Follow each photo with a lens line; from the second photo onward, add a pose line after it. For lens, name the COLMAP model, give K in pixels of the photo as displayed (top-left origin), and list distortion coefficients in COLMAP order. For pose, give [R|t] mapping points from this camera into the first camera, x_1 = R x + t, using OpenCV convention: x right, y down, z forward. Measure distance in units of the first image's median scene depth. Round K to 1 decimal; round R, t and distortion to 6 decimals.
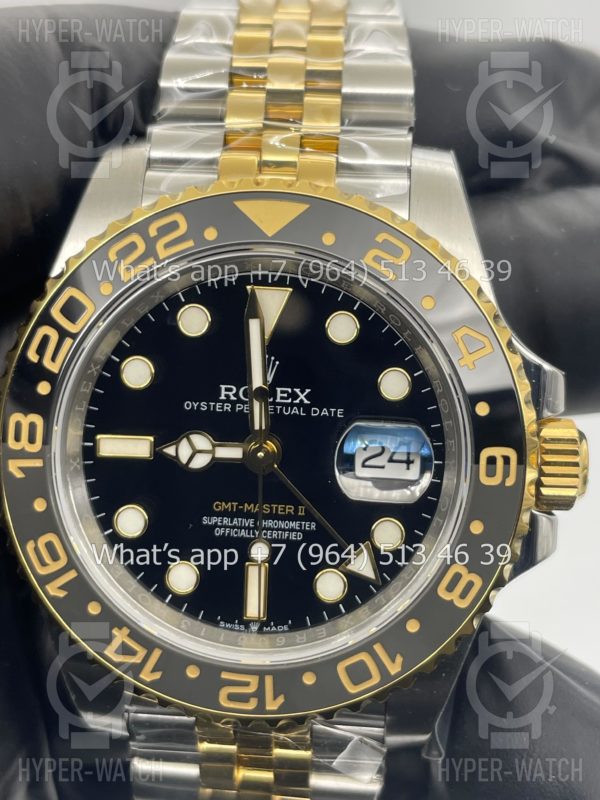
lens RADIAL K [[1202.1, 0, 300.0], [0, 1202.1, 400.0], [0, 0, 1]] dist [0.106857, -0.084096]
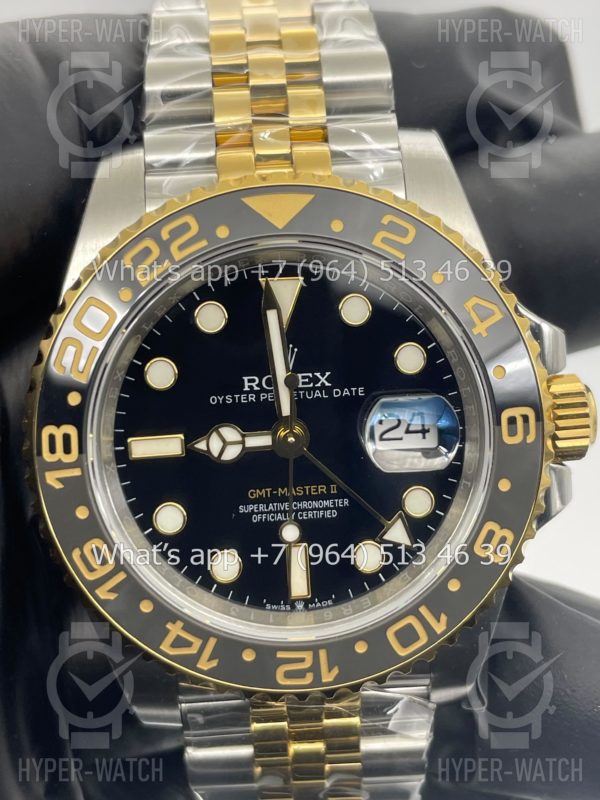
lens RADIAL K [[1202.1, 0, 300.0], [0, 1202.1, 400.0], [0, 0, 1]] dist [0.106857, -0.084096]
pose [[0.989977, -0.108858, 0.089979, -0.113282], [0.107349, 0.993990, 0.021457, -0.009827], [-0.091774, -0.011583, 0.995713, -0.031020]]
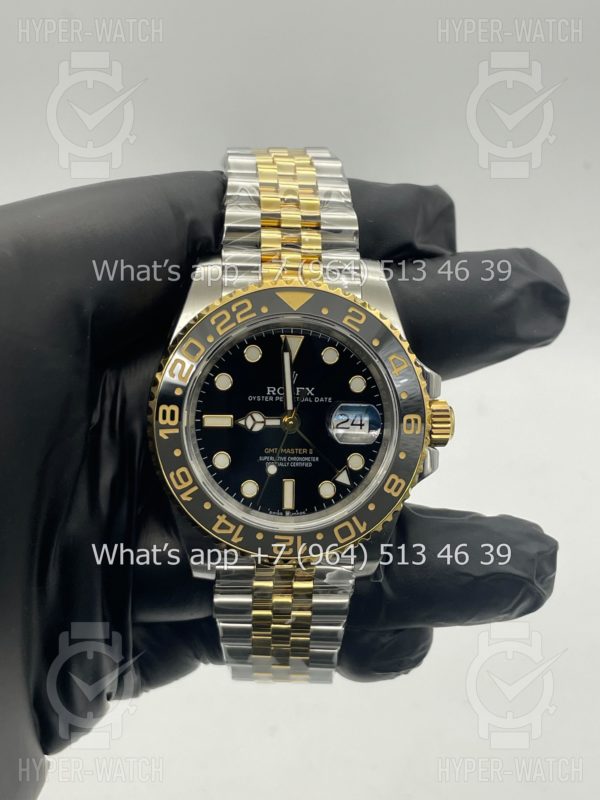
lens RADIAL K [[1202.1, 0, 300.0], [0, 1202.1, 400.0], [0, 0, 1]] dist [0.106857, -0.084096]
pose [[0.987558, -0.029826, 0.154401, -0.311936], [0.029179, 0.999553, 0.006458, -0.002865], [-0.154525, -0.001872, 0.987987, -0.898869]]
